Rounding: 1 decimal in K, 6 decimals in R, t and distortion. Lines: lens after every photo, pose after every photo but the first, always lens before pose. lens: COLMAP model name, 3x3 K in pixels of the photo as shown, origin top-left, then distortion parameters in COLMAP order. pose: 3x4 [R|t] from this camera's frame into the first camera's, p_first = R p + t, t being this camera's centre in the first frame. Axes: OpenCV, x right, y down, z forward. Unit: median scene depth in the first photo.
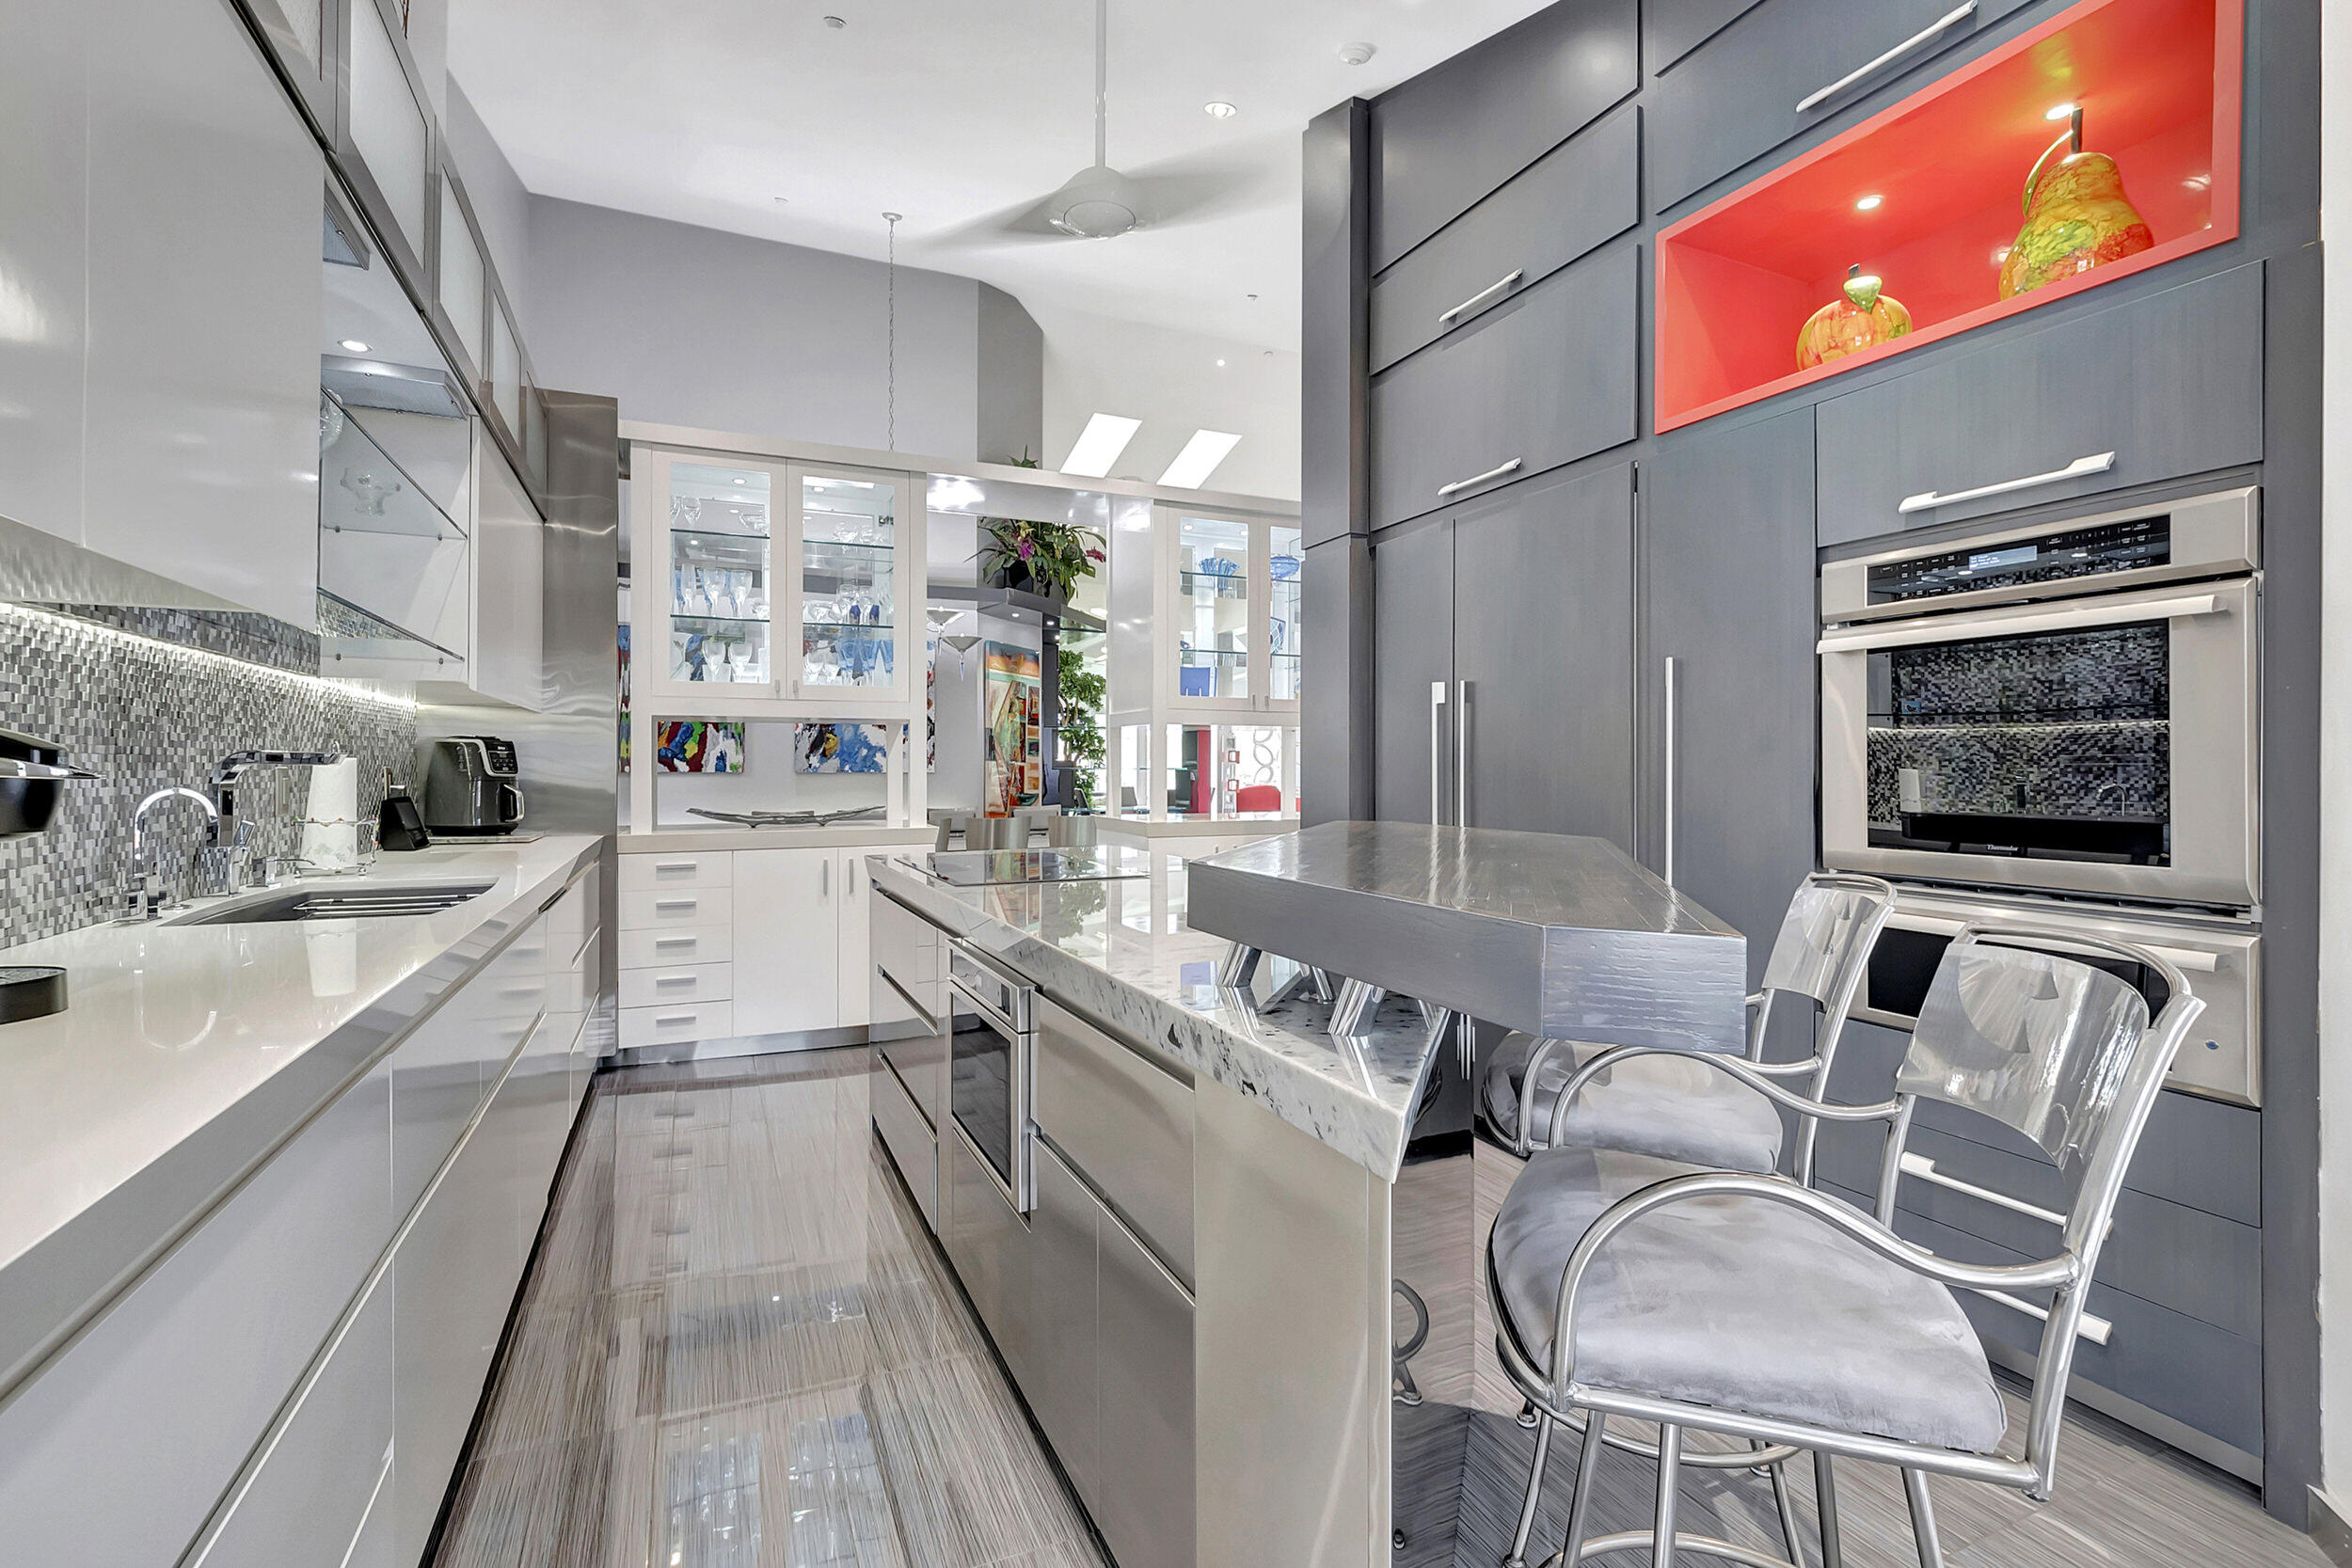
lens RADIAL K [[1060.3, 0, 1171.5], [0, 1060.3, 774.5], [0, 0, 1]] dist [0.001230, 0.000156]
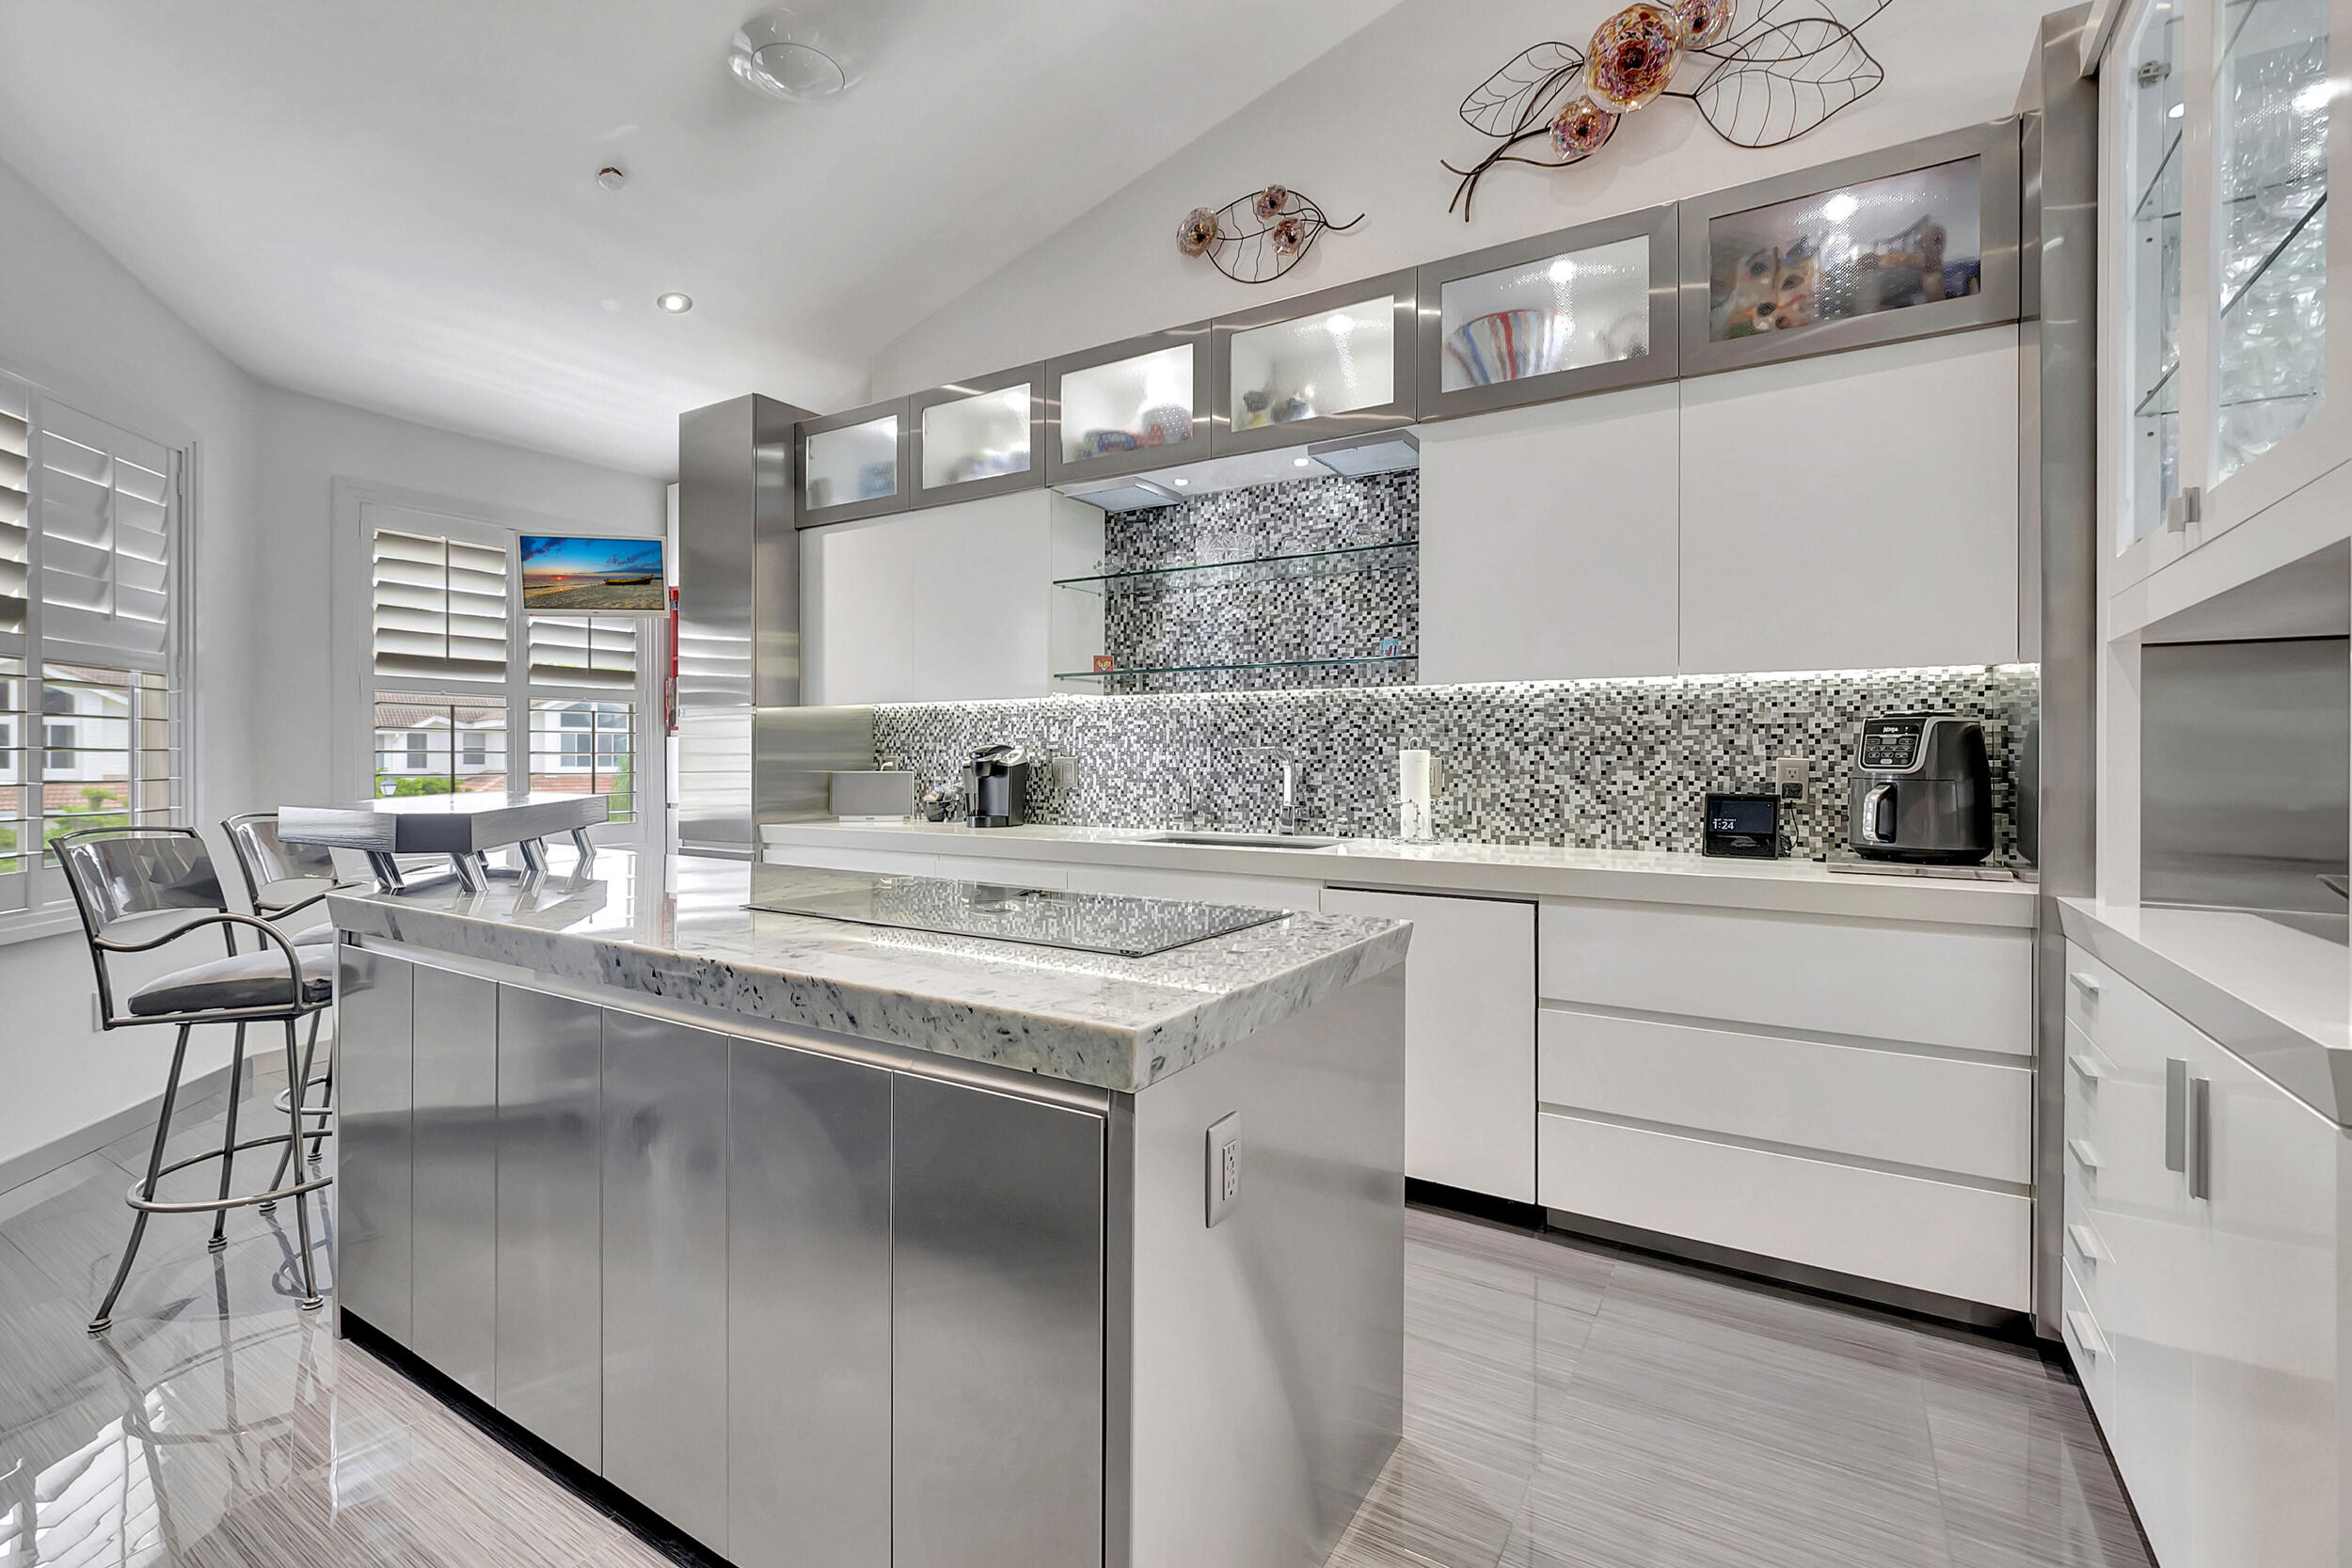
lens RADIAL K [[1060.3, 0, 1169.3], [0, 1060.3, 761.5], [0, 0, 1]] dist [0.001230, 0.000156]
pose [[-0.837888, -0.000288, -0.545842, 0.191359], [-0.003222, 0.999985, 0.004418, -0.007789], [0.545833, 0.005460, -0.837876, 2.606210]]
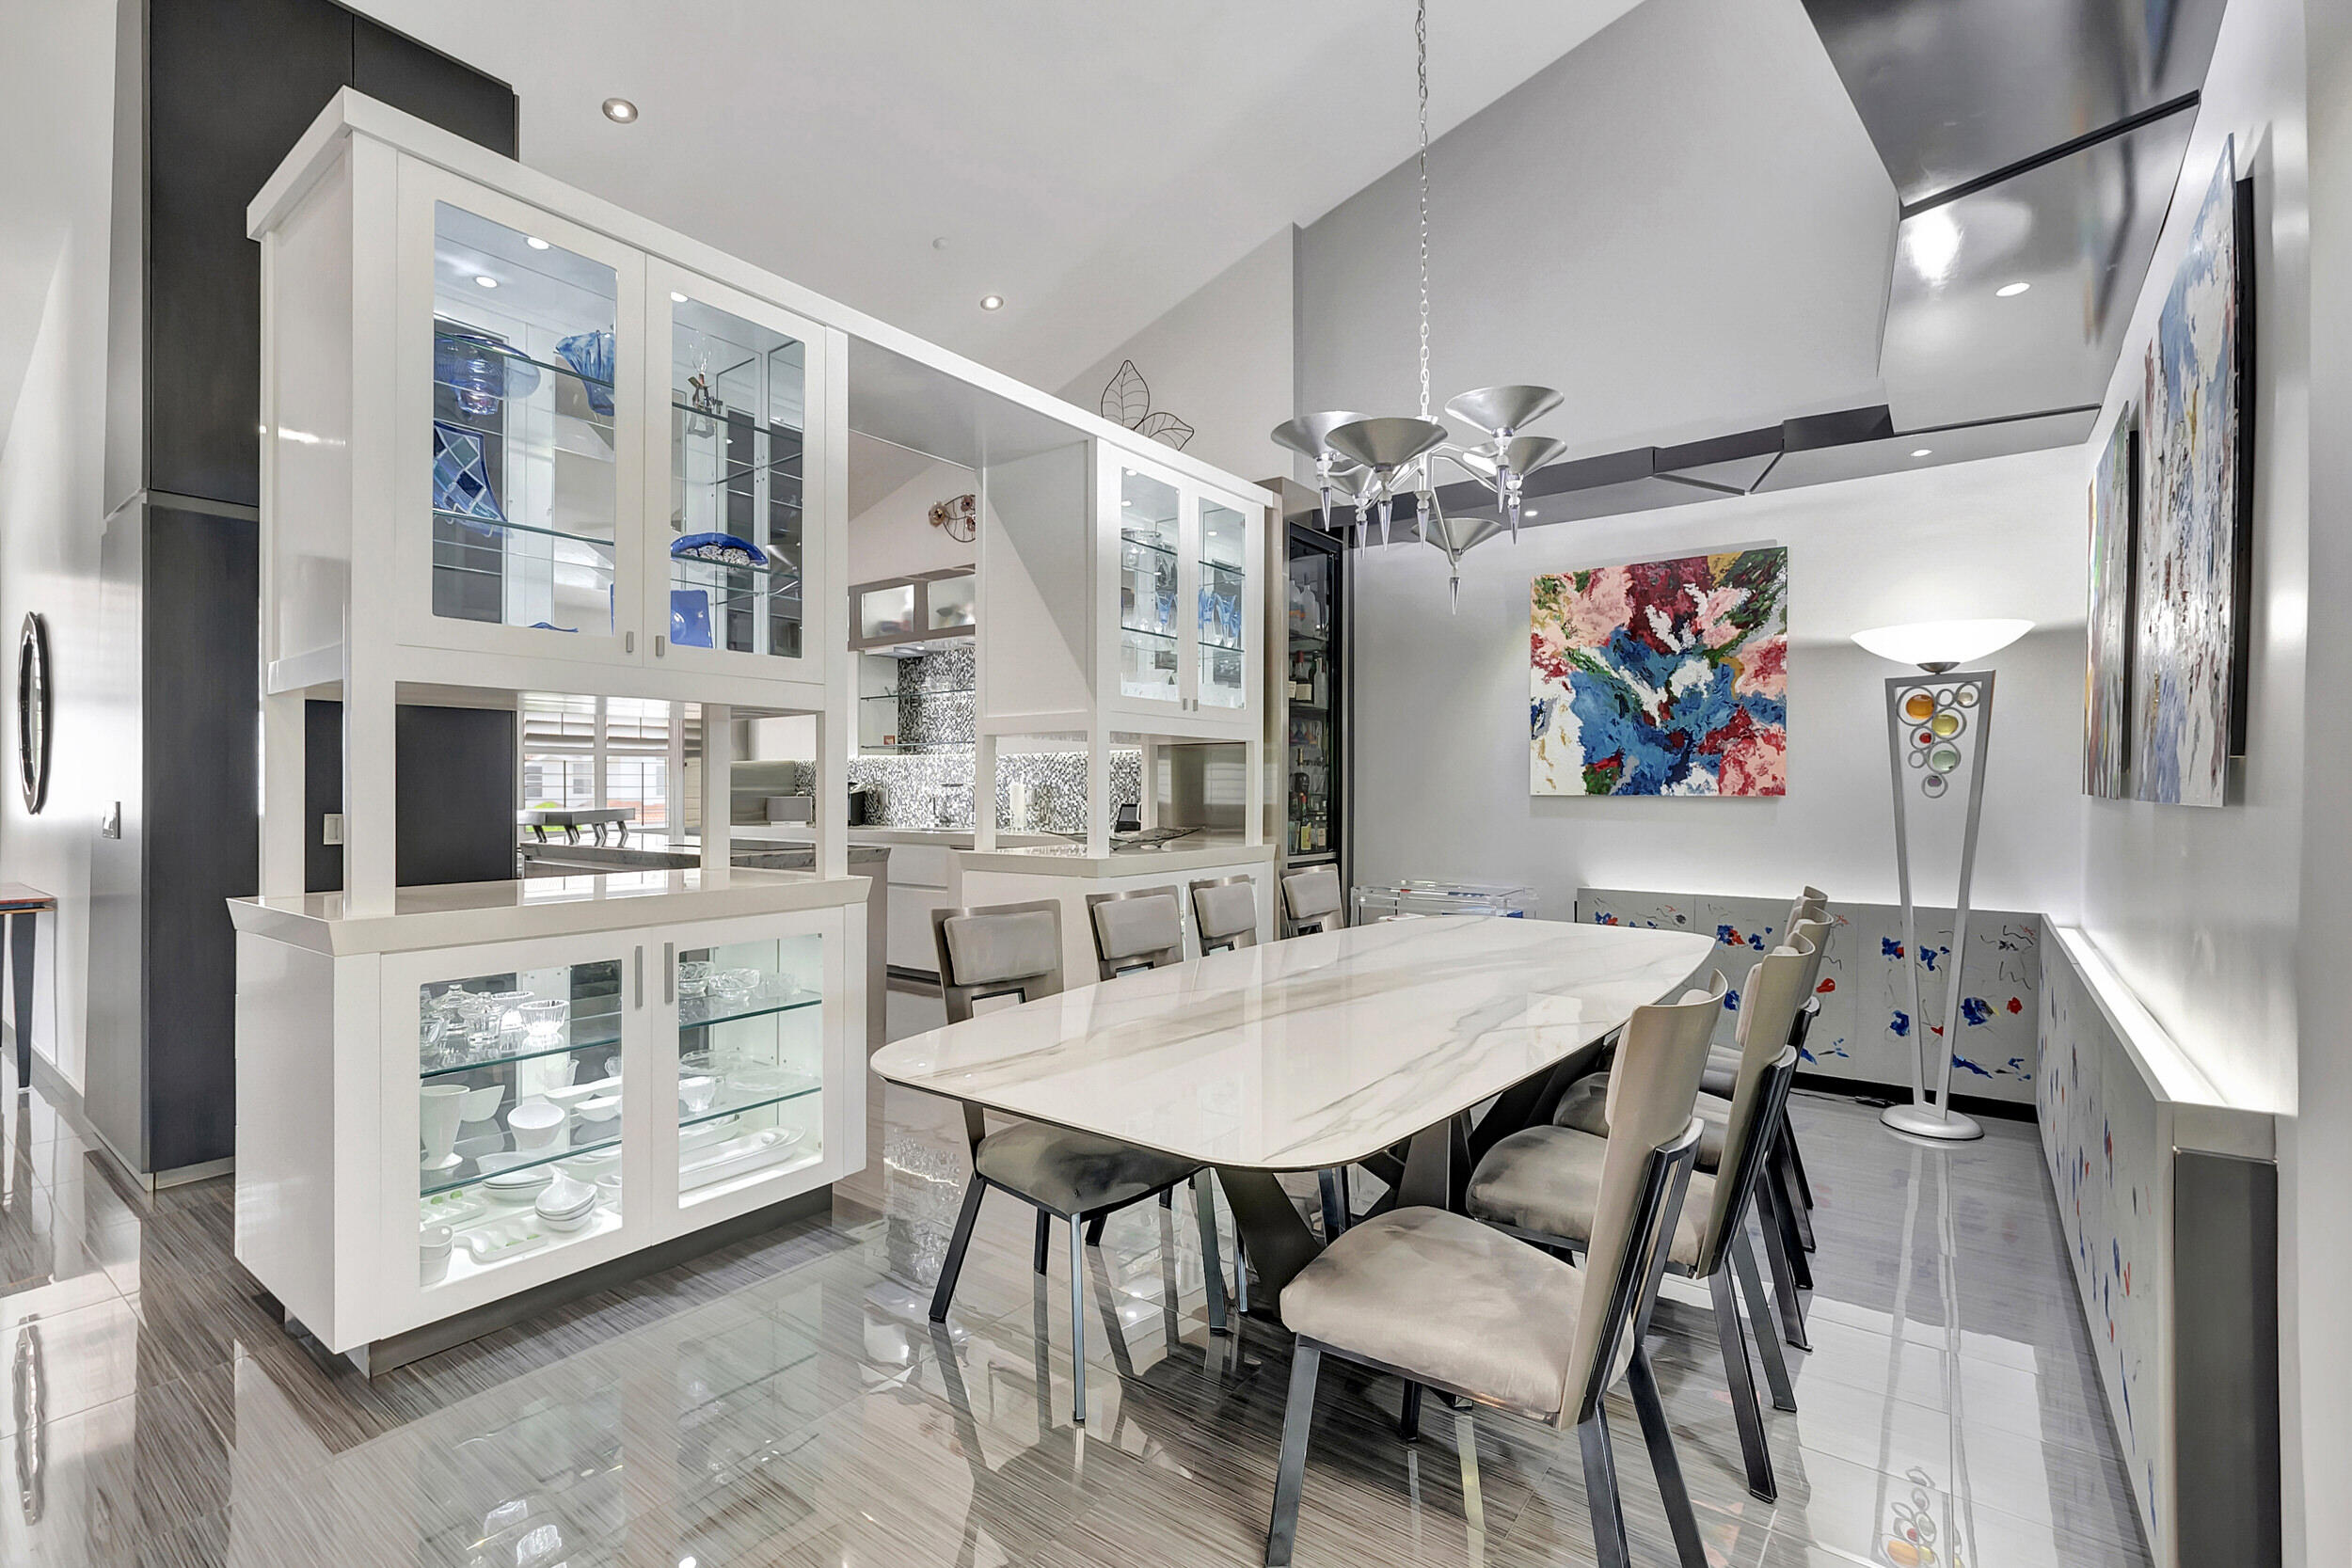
lens RADIAL K [[1060.3, 0, 1166.9], [0, 1060.3, 793.9], [0, 0, 1]] dist [0.001230, 0.000156]
pose [[-0.877391, -0.000480, -0.479776, 0.161915], [-0.002045, 0.999994, 0.002740, -0.001806], [0.479772, 0.003385, -0.877387, 4.655541]]
